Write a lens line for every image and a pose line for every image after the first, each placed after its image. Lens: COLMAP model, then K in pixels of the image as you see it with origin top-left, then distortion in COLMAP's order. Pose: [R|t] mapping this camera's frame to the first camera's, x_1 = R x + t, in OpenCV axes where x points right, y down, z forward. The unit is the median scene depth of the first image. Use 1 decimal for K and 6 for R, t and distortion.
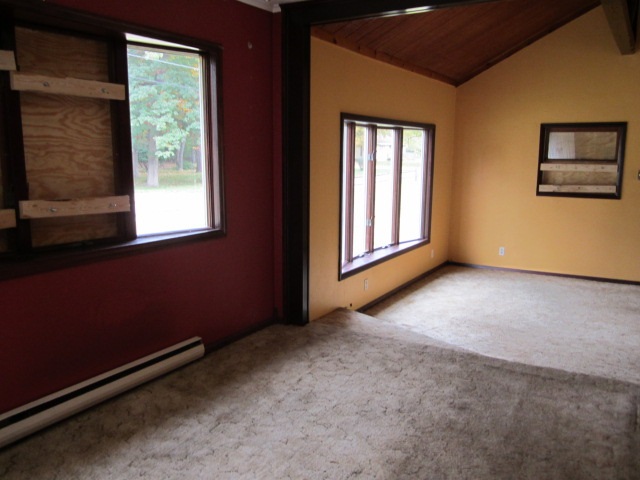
lens RADIAL K [[523.8, 0, 321.3], [0, 523.8, 237.1], [0, 0, 1]] dist [-0.060774, 0.021686]
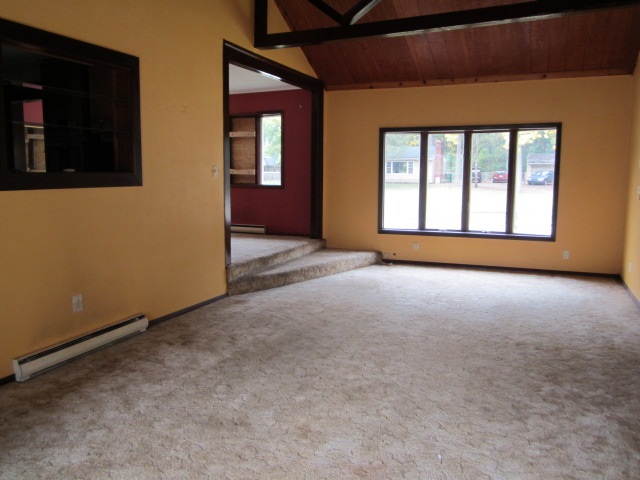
lens RADIAL K [[523.8, 0, 320.0], [0, 523.8, 239.0], [0, 0, 1]] dist [-0.060774, 0.021686]
pose [[0.140443, 0.122675, -0.982459, 2.651580], [-0.162710, 0.981663, 0.099316, -0.048166], [0.976627, 0.145908, 0.157829, 0.974134]]
